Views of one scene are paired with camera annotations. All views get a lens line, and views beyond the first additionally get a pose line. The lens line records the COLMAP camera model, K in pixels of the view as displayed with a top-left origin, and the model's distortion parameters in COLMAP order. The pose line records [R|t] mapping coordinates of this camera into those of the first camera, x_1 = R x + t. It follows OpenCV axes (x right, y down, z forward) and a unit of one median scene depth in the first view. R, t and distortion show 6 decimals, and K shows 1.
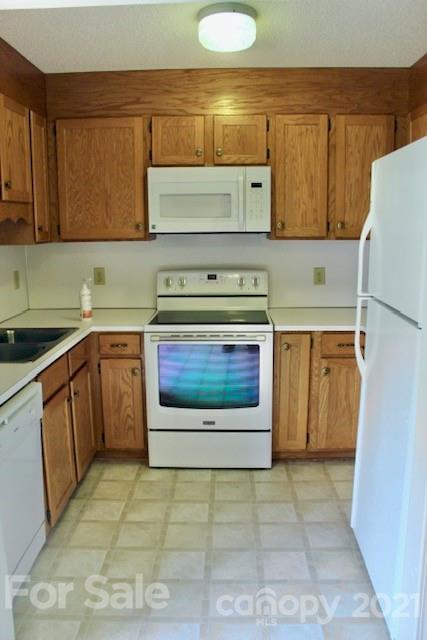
lens RADIAL K [[545.3, 0, 211.2], [0, 545.3, 321.4], [0, 0, 1]] dist [-0.134727, 0.106895]
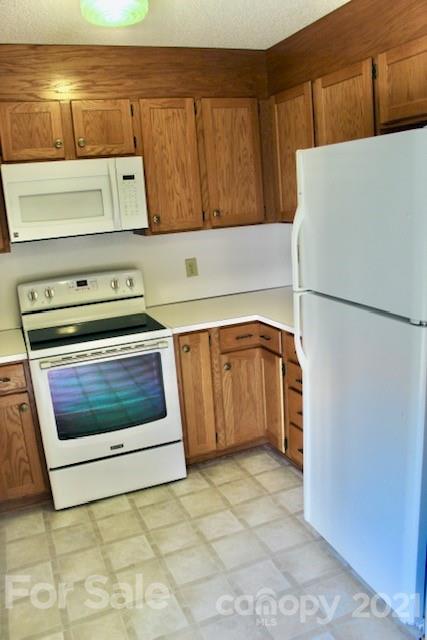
lens RADIAL K [[545.3, 0, 214.3], [0, 545.3, 320.7], [0, 0, 1]] dist [-0.134727, 0.106895]
pose [[0.909500, -0.152502, 0.386722, -0.170812], [0.137055, 0.988268, 0.067391, -0.057063], [-0.392462, -0.008290, 0.919731, 0.113787]]
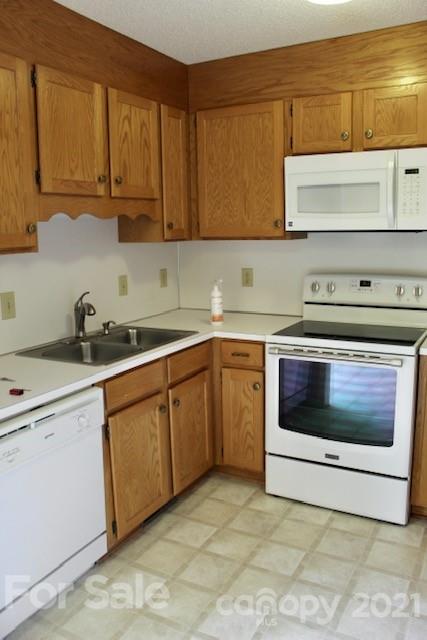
lens RADIAL K [[545.3, 0, 213.8], [0, 545.3, 318.4], [0, 0, 1]] dist [-0.134727, 0.106895]
pose [[0.888363, 0.067804, -0.454109, 0.196430], [-0.069623, 0.997492, 0.012736, -0.024336], [0.453833, 0.020303, 0.890855, 0.167813]]
